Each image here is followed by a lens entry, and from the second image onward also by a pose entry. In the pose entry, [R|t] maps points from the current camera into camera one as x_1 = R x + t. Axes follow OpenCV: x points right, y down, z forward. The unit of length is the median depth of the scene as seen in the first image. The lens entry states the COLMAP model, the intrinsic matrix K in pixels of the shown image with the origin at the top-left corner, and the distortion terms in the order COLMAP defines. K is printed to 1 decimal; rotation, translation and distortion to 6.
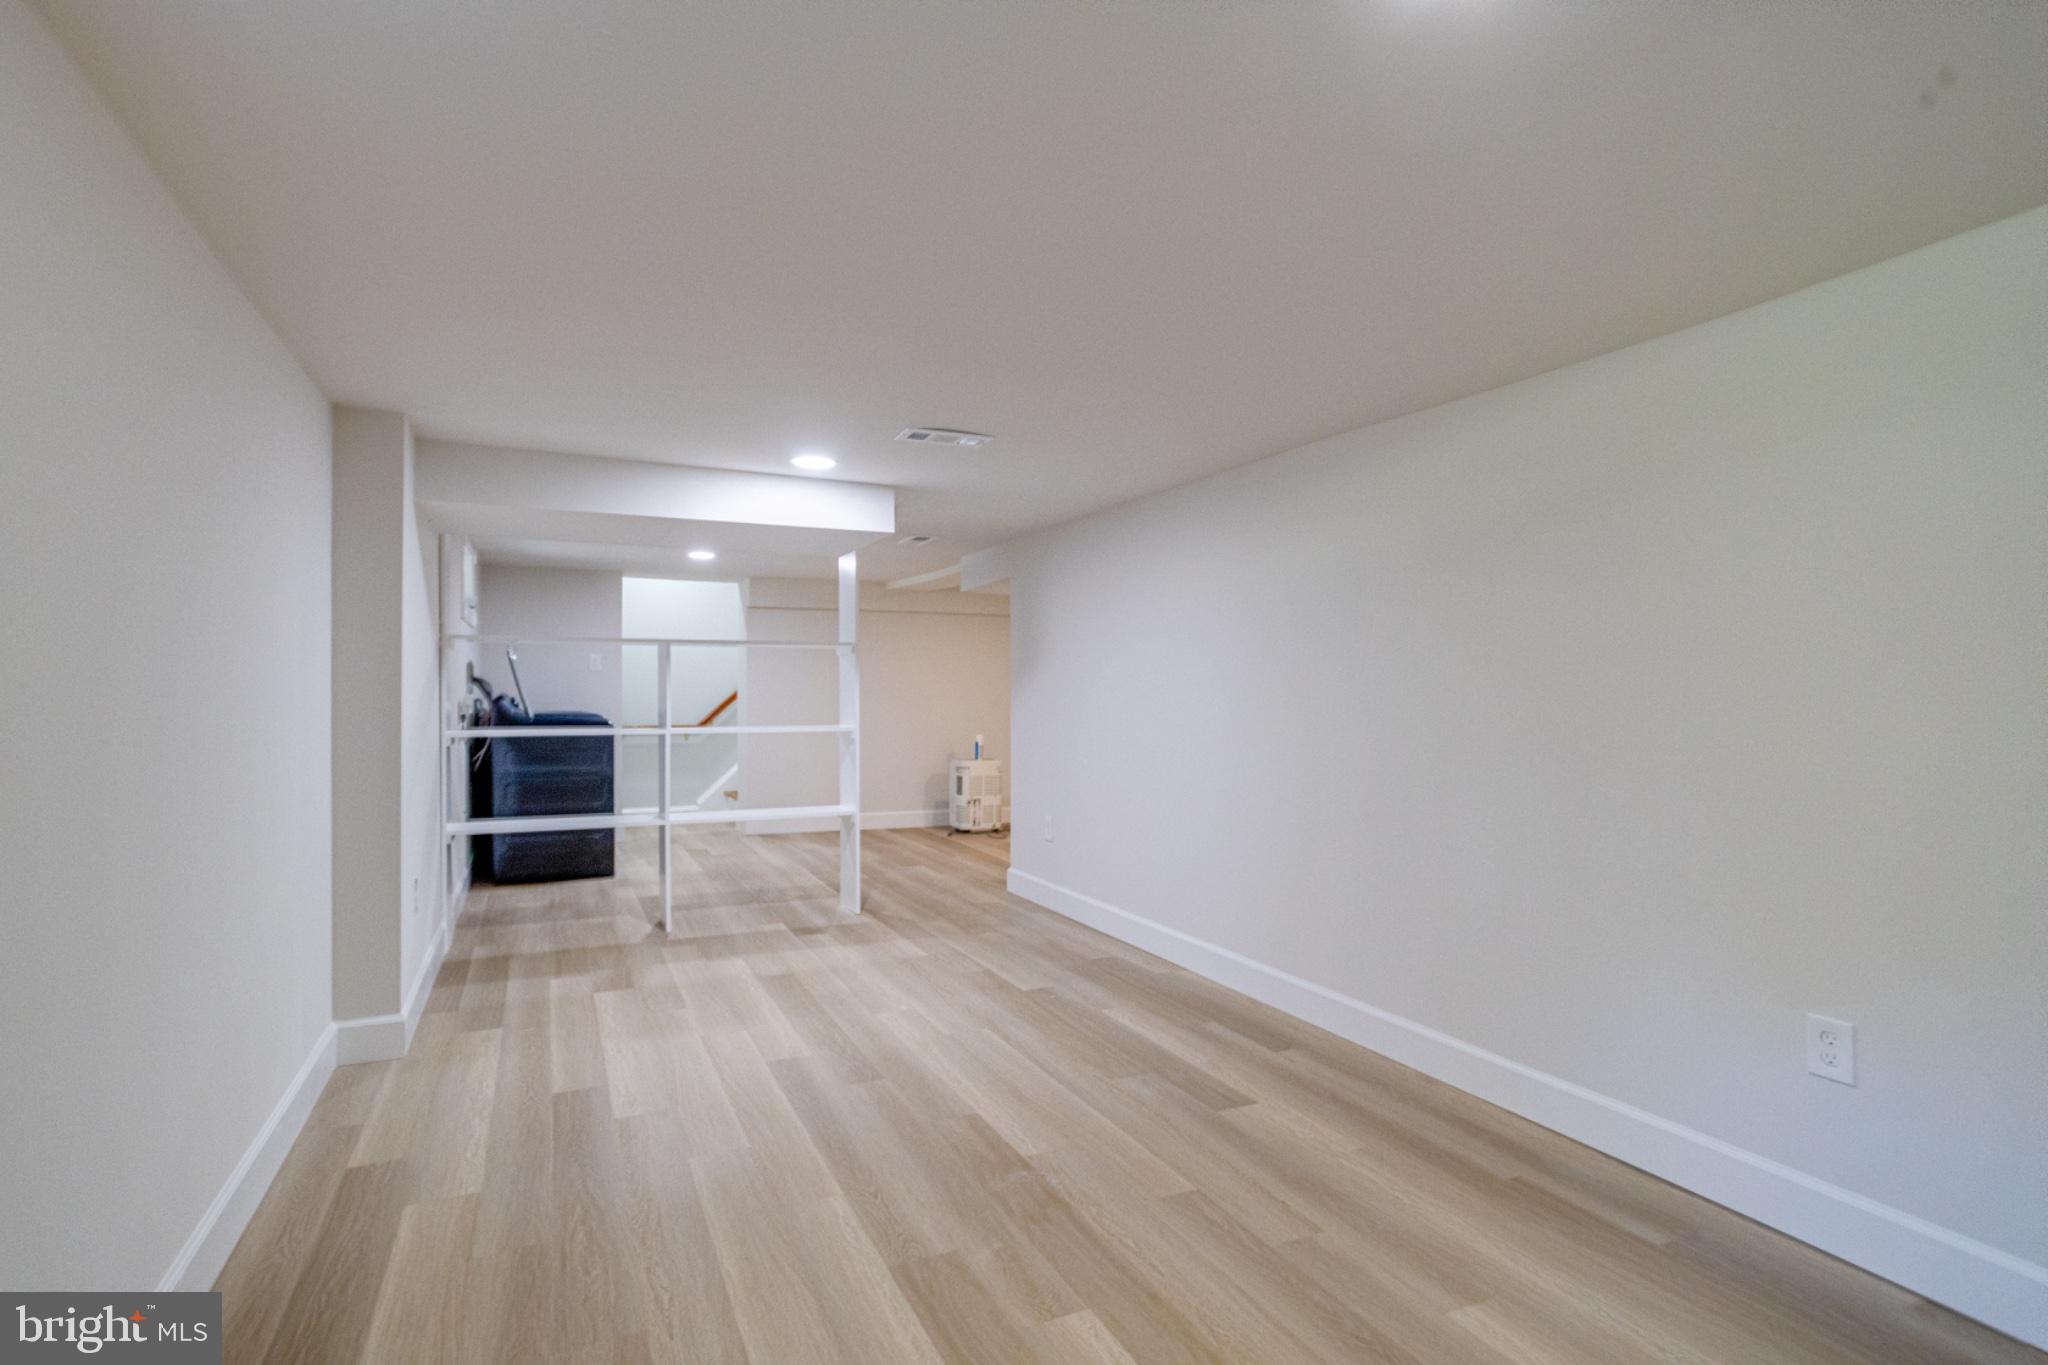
lens RADIAL K [[1015.6, 0, 1004.9], [0, 1015.6, 680.4], [0, 0, 1]] dist [-0.051687, 0.034295]
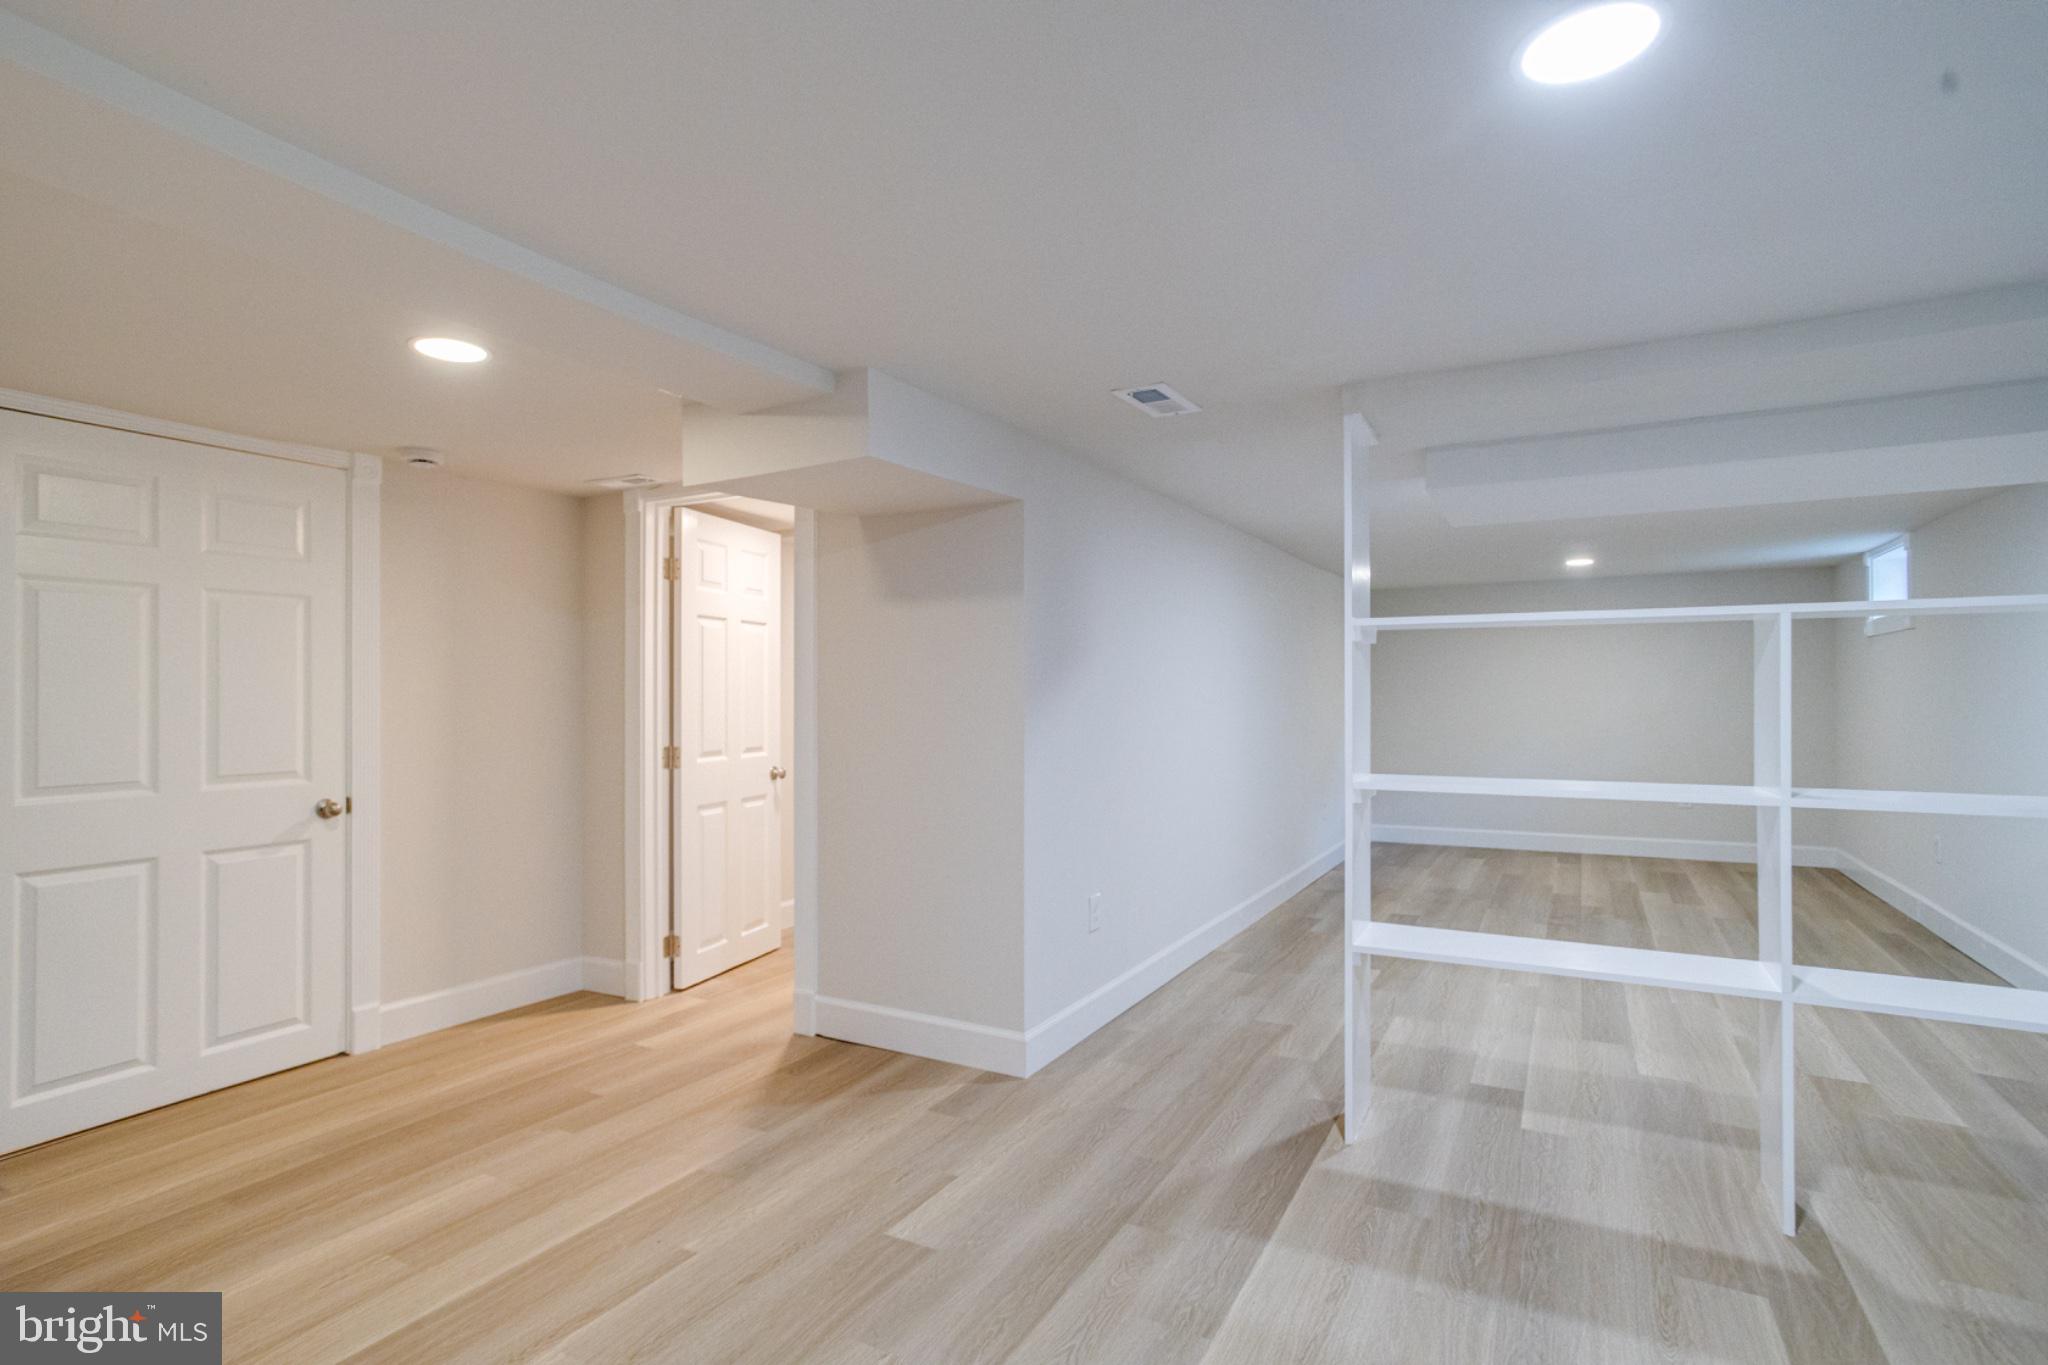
lens RADIAL K [[1015.6, 0, 1004.9], [0, 1015.6, 680.4], [0, 0, 1]] dist [-0.051687, 0.034295]
pose [[-0.583265, 0.010231, 0.812218, -0.602049], [-0.003973, 0.999873, -0.015447, 0.005324], [-0.812272, -0.012237, -0.583150, 1.859906]]
